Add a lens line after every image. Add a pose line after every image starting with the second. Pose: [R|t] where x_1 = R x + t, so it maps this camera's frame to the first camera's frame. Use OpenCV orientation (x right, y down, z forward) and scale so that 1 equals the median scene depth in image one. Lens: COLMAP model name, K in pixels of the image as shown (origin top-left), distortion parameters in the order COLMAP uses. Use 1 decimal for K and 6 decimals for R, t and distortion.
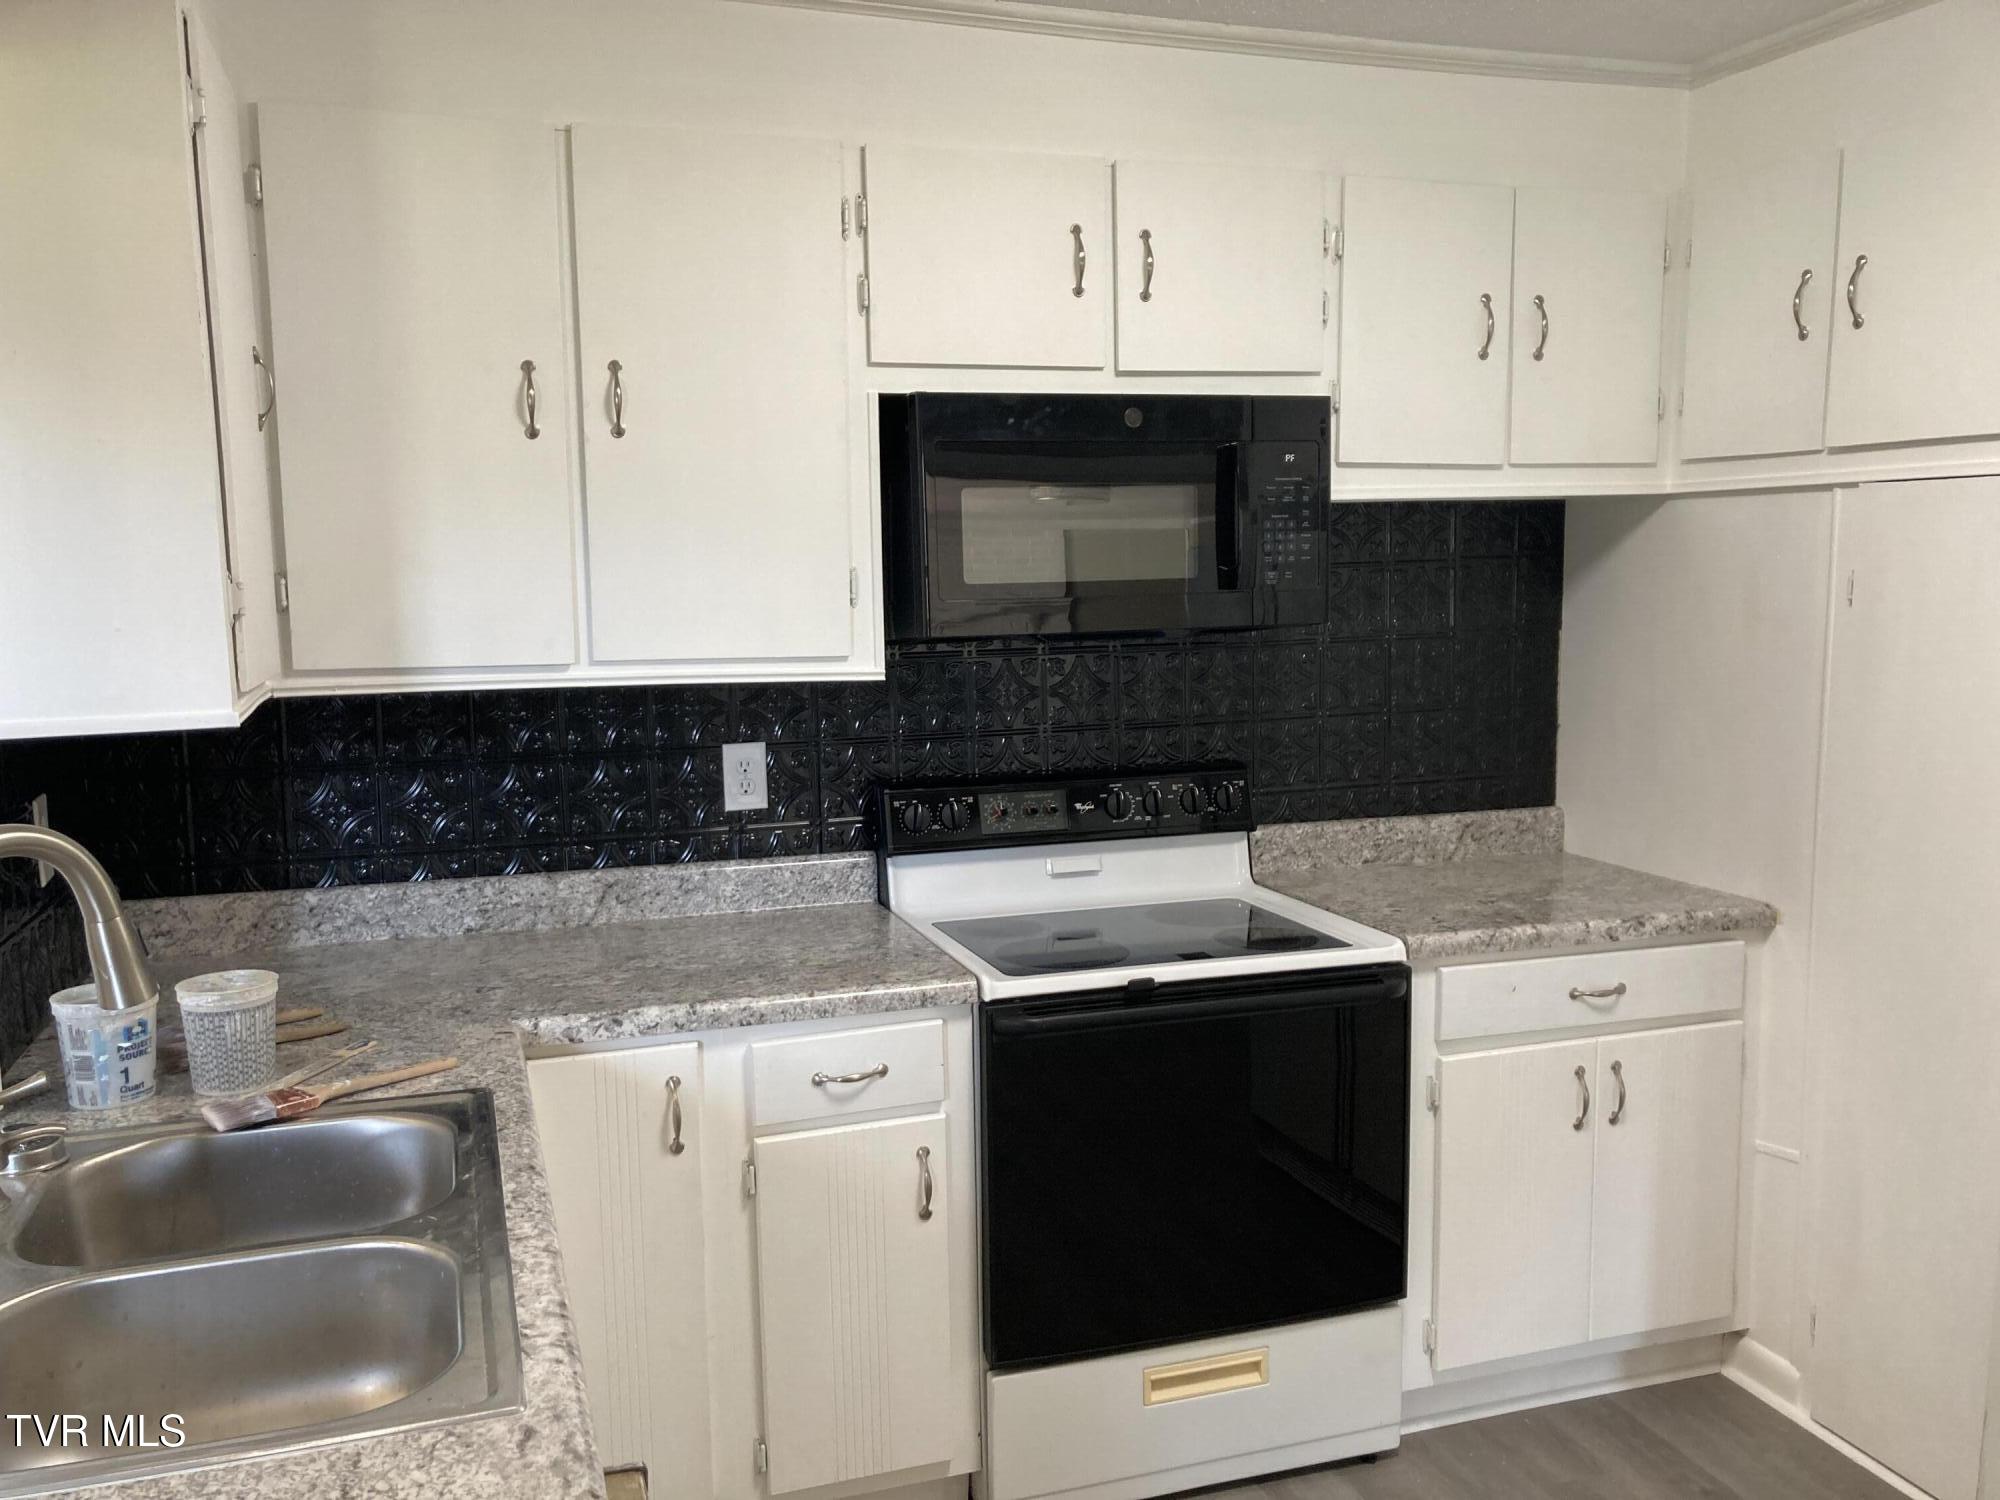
lens RADIAL K [[1634.6, 0, 998.1], [0, 1634.6, 759.4], [0, 0, 1]] dist [0.029276, -0.036811]
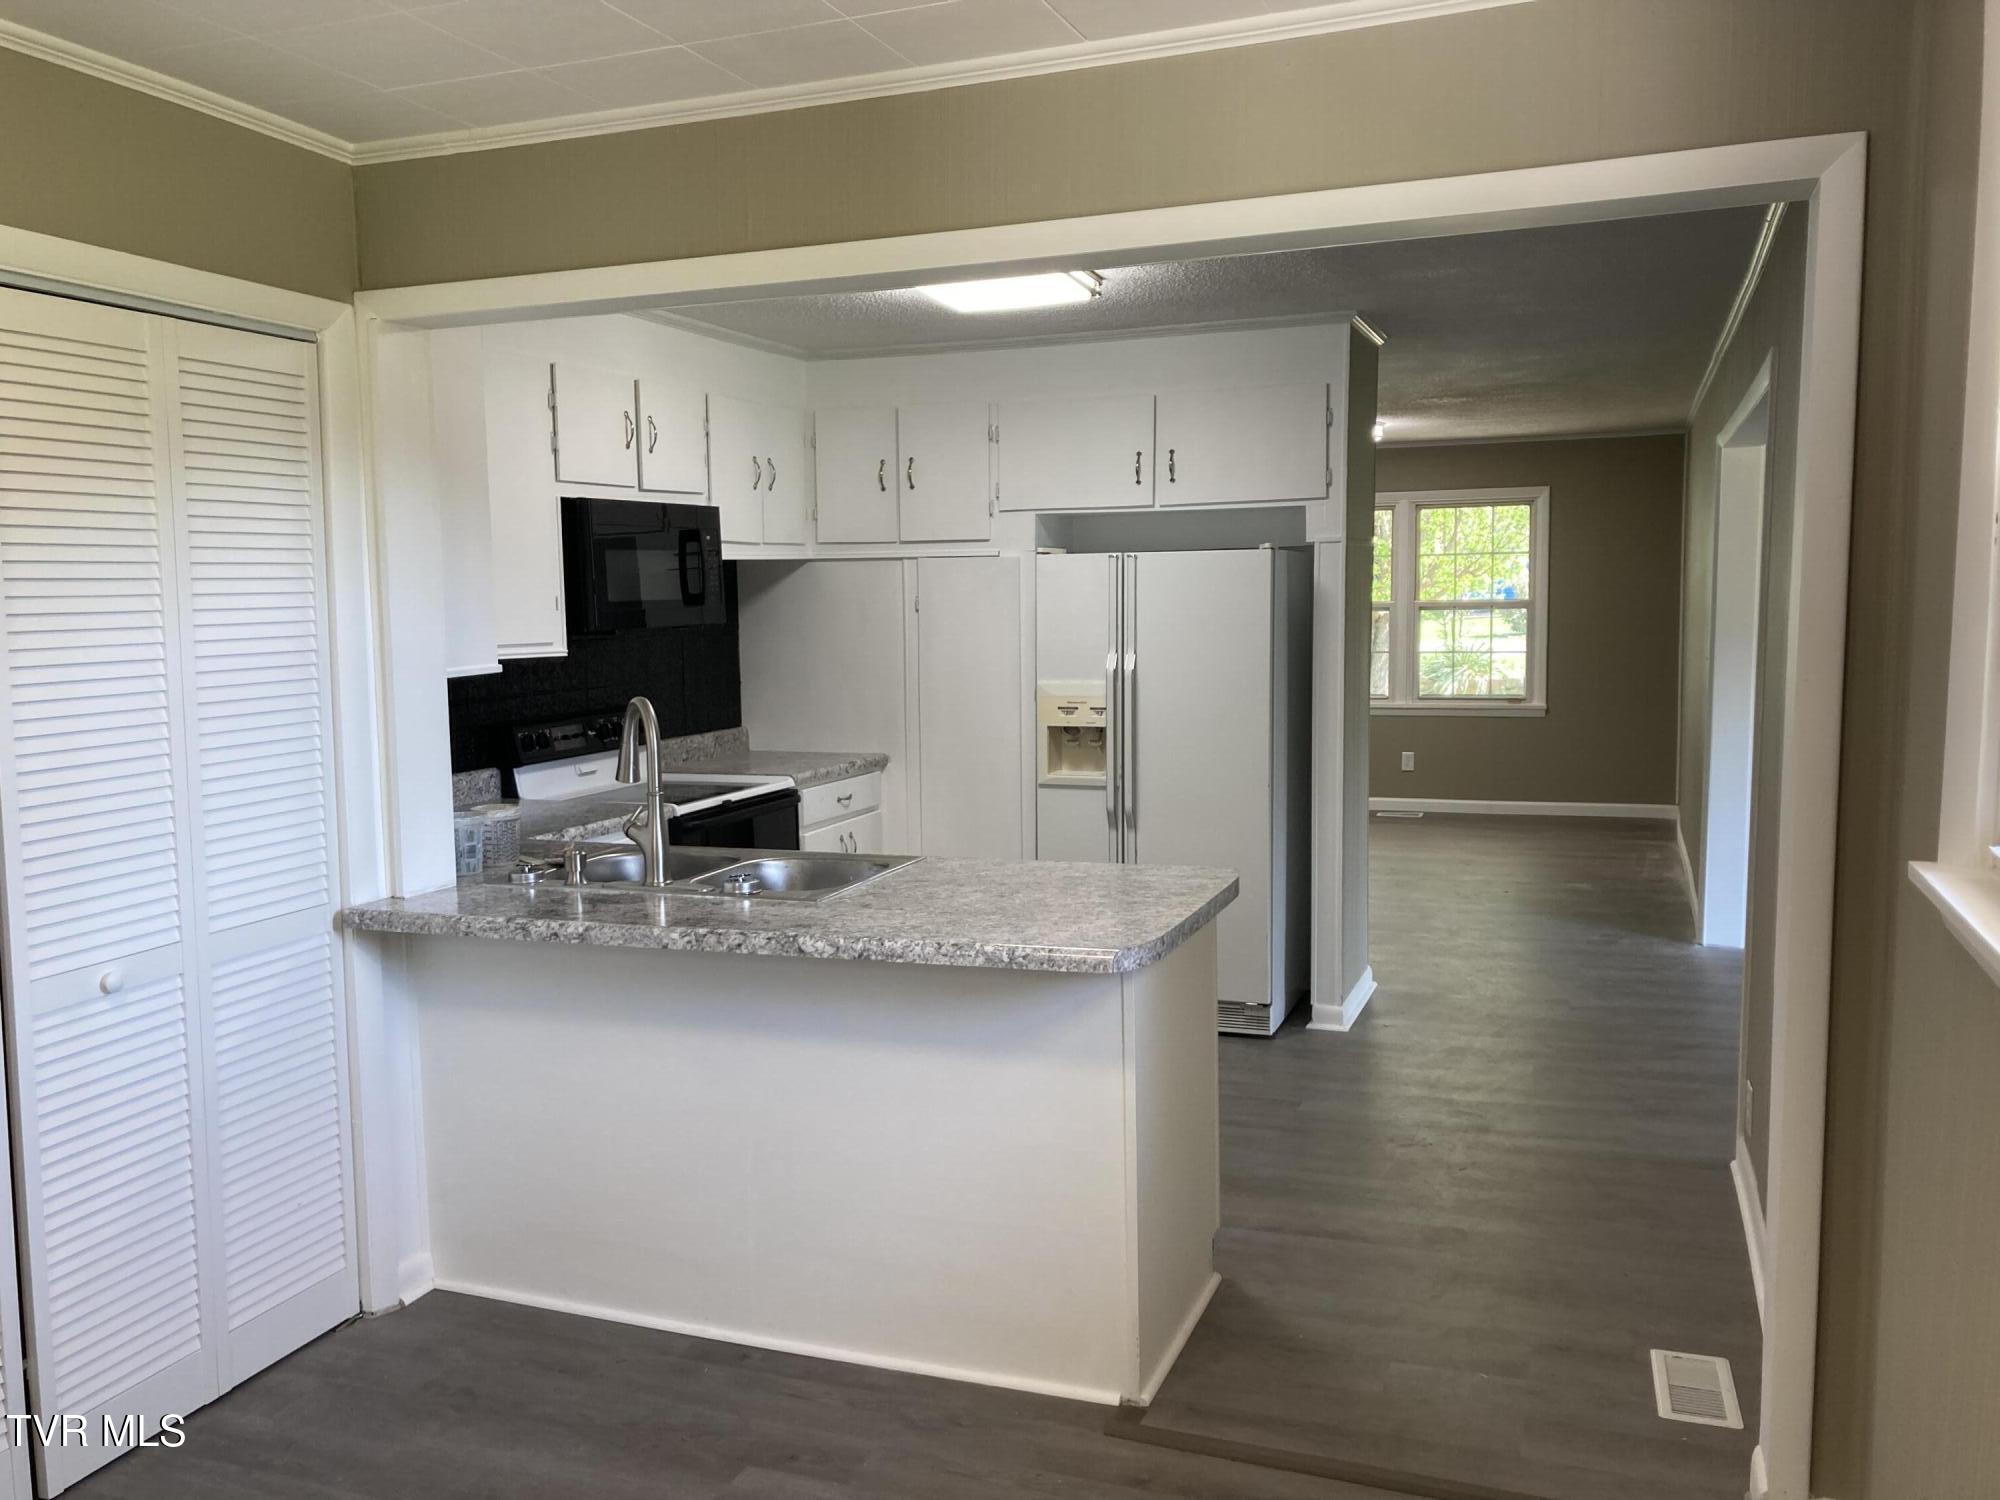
lens RADIAL K [[1634.6, 0, 1000.3], [0, 1634.6, 740.6], [0, 0, 1]] dist [0.029276, -0.036811]
pose [[0.624136, -0.068507, 0.778307, -1.119407], [0.098498, 0.995100, 0.008603, 0.070663], [-0.775082, 0.071292, 0.627825, -0.458941]]
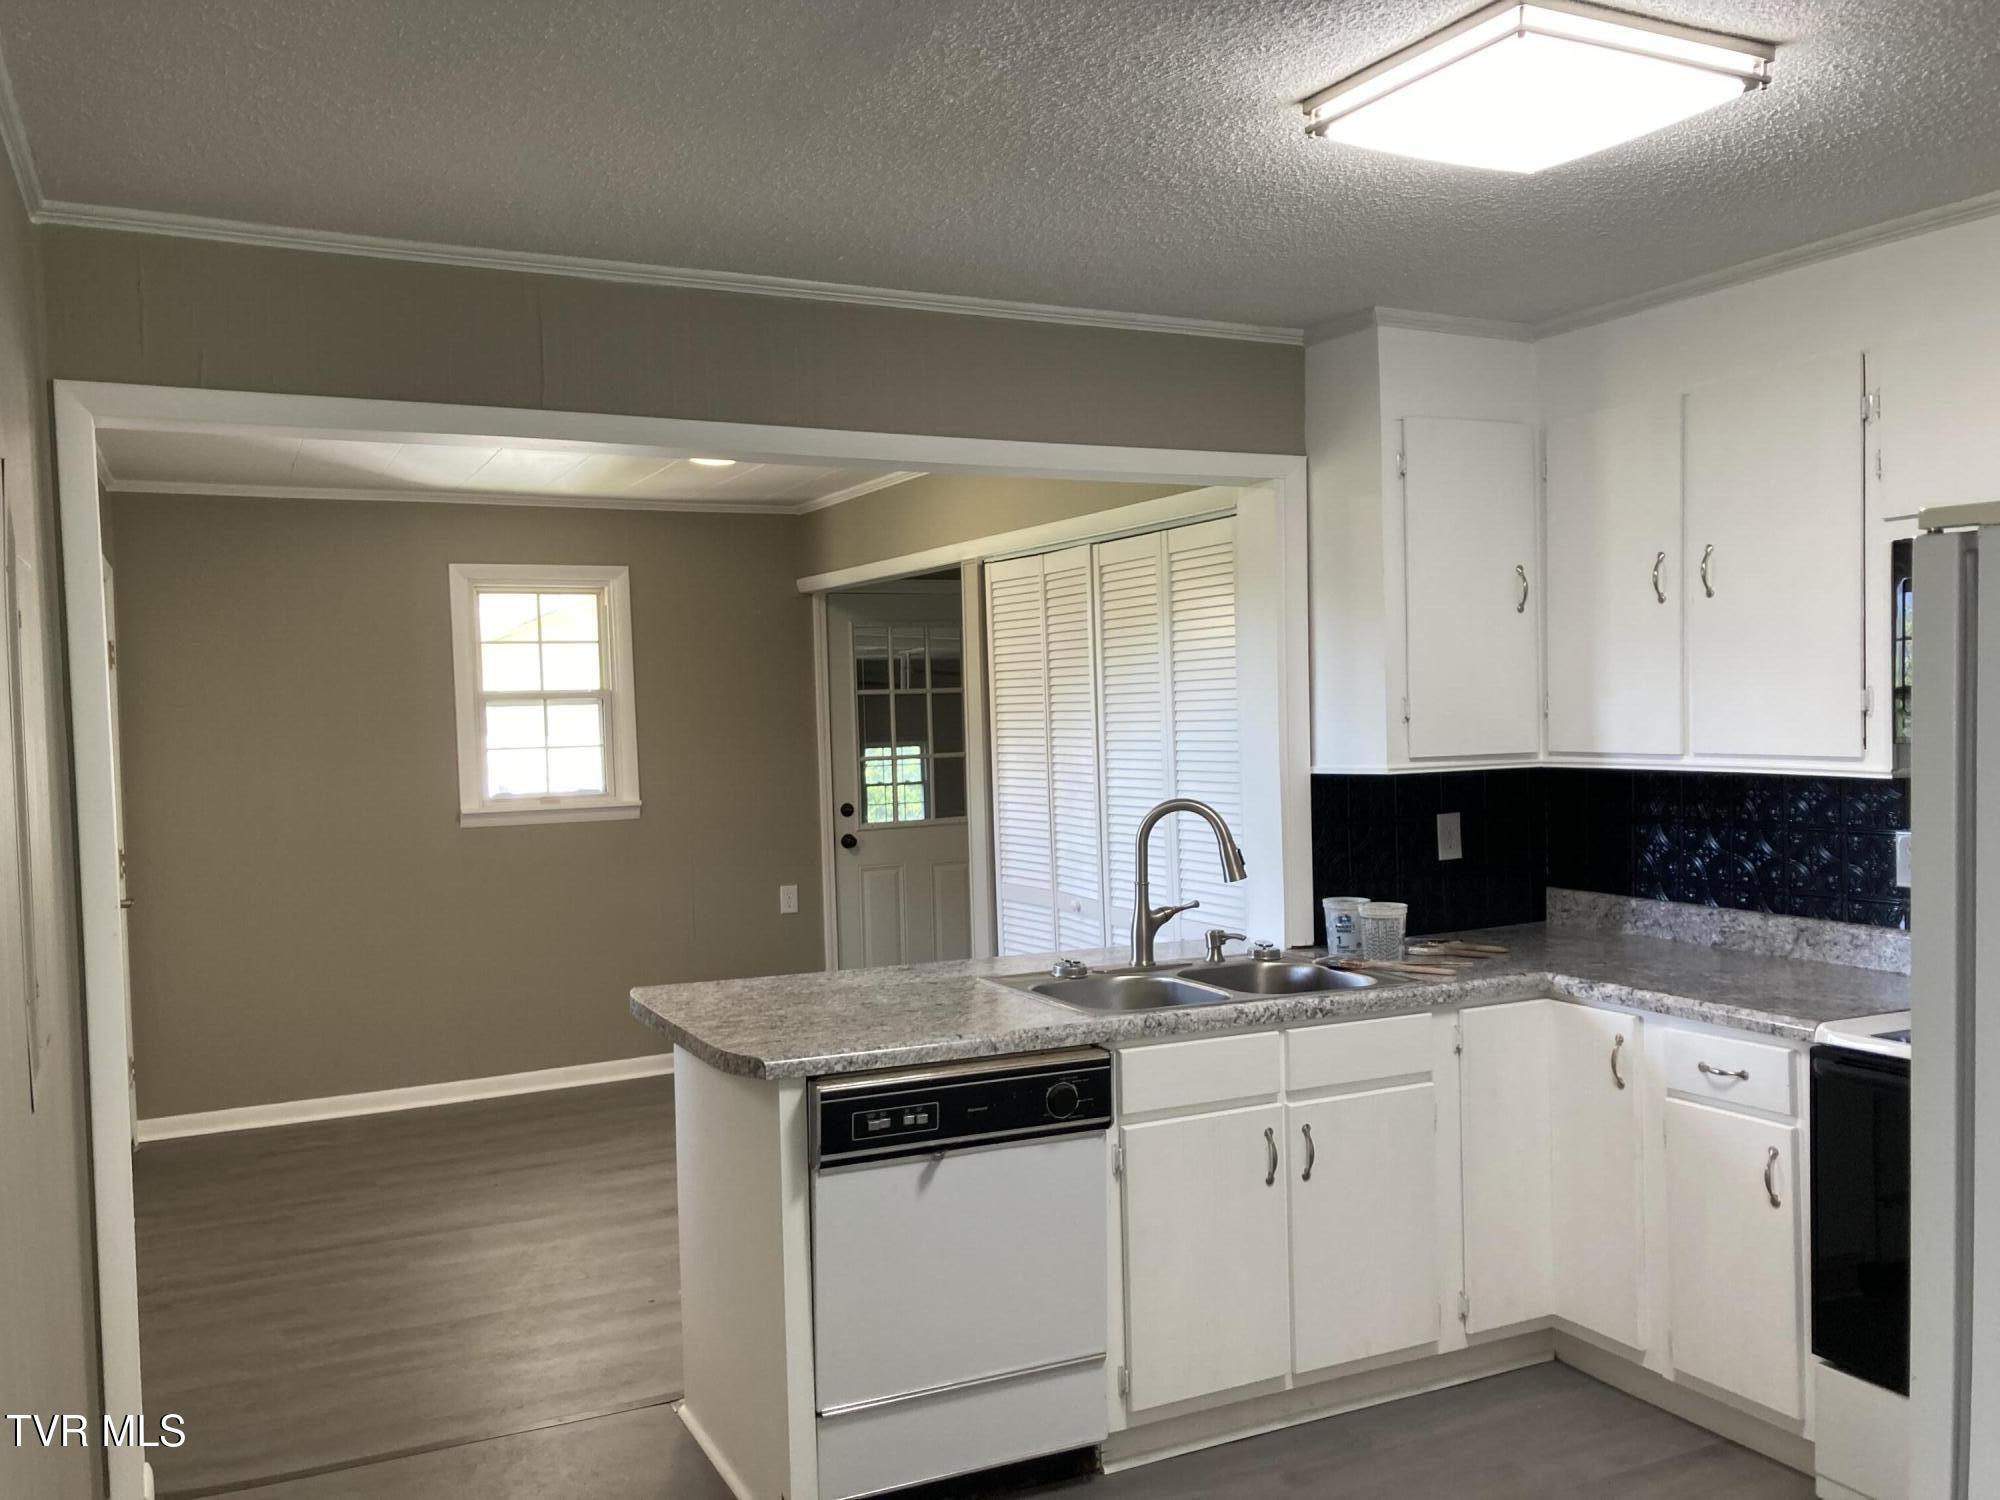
lens RADIAL K [[1634.6, 0, 998.4], [0, 1634.6, 763.6], [0, 0, 1]] dist [0.029276, -0.036811]
pose [[0.137071, 0.042086, -0.989667, 0.984618], [-0.095223, 0.995030, 0.029125, -0.031977], [0.985974, 0.090247, 0.140397, 0.188971]]
